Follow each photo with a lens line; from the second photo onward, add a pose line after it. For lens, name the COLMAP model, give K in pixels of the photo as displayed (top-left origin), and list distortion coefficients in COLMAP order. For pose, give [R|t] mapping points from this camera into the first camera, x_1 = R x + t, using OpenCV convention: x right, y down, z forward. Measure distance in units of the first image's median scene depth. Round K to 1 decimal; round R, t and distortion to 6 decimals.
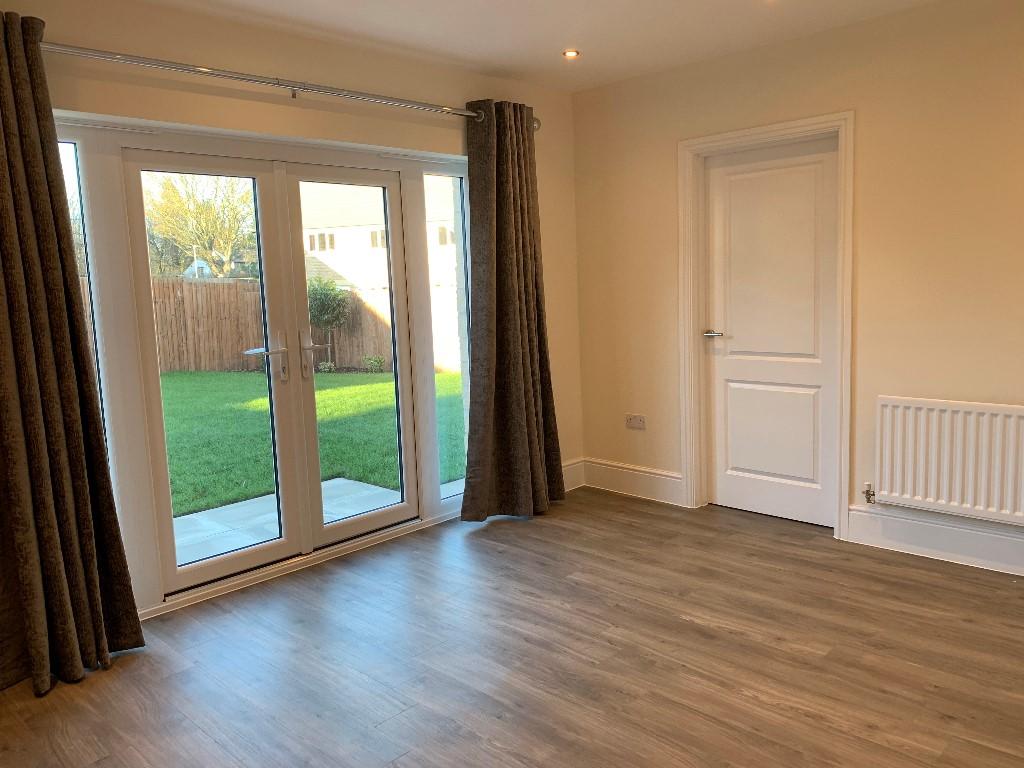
lens RADIAL K [[785.6, 0, 513.8], [0, 785.6, 373.2], [0, 0, 1]] dist [-0.001698, 0.006084]
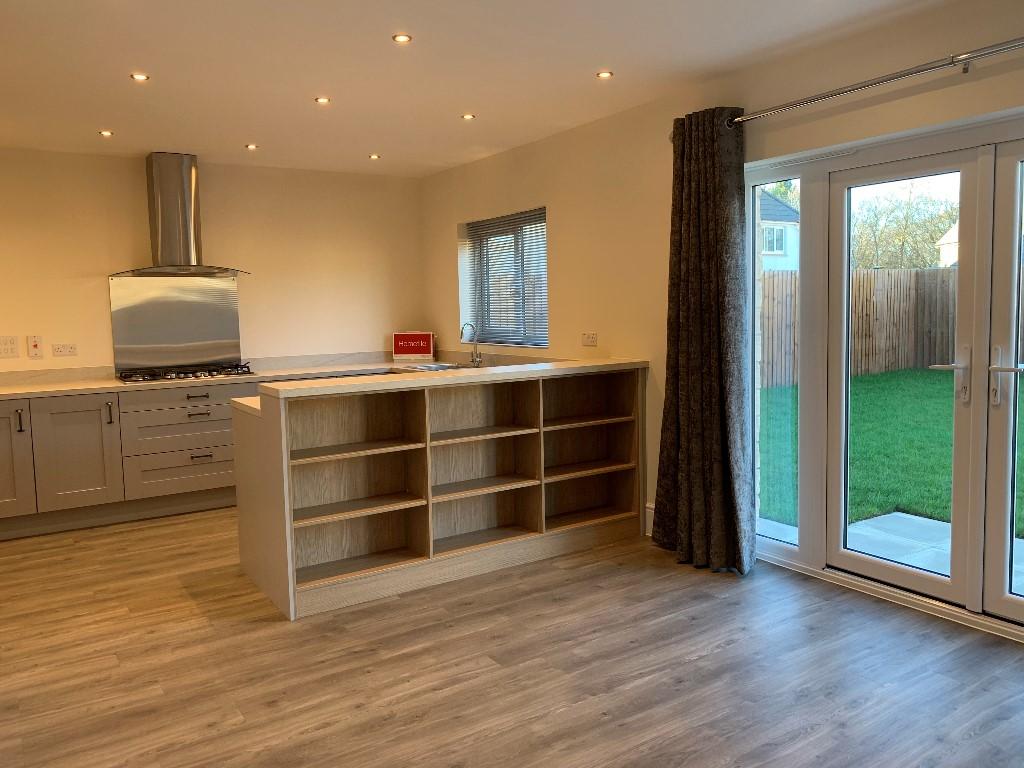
lens RADIAL K [[785.6, 0, 513.8], [0, 785.6, 373.2], [0, 0, 1]] dist [-0.001698, 0.006084]
pose [[-0.210726, 0.127538, -0.969190, 0.643684], [-0.086117, 0.985176, 0.148366, -0.107024], [0.973745, 0.114728, -0.196619, 0.682420]]
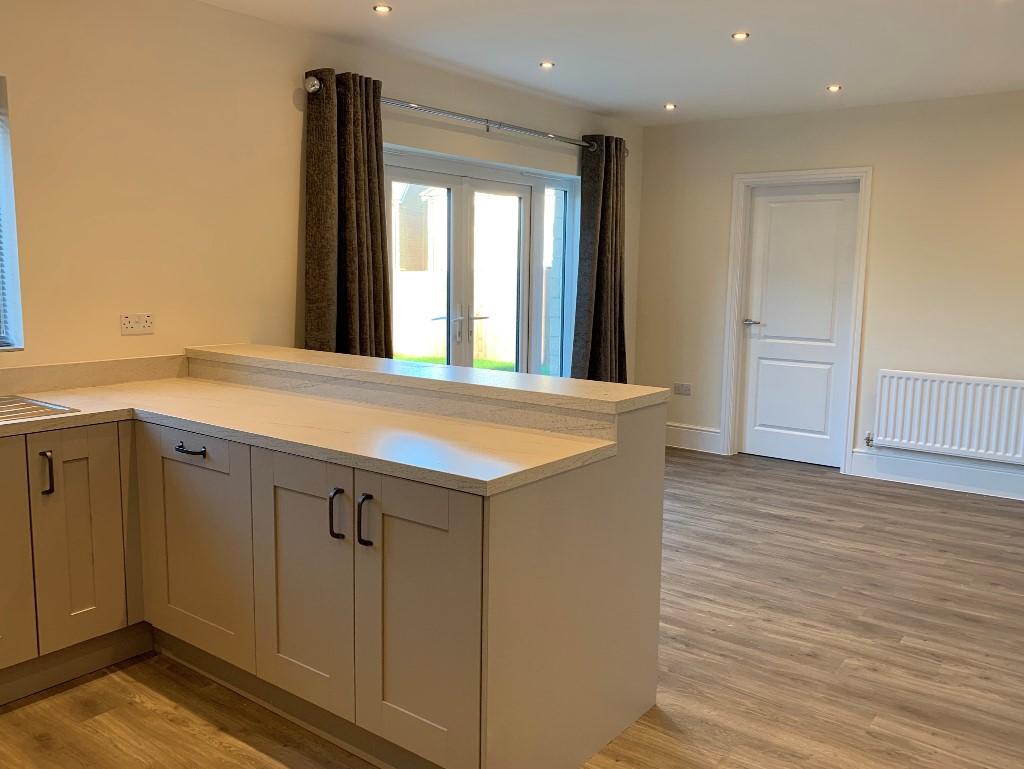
lens RADIAL K [[834.7, 0, 512.0], [0, 834.7, 384.5], [0, 0, 1]] dist [0.002978, 0.003628]
pose [[0.991746, 0.034980, 0.123352, -0.376765], [-0.037231, 0.999179, 0.015987, 0.056071], [-0.122691, -0.020447, 0.992234, -0.412381]]
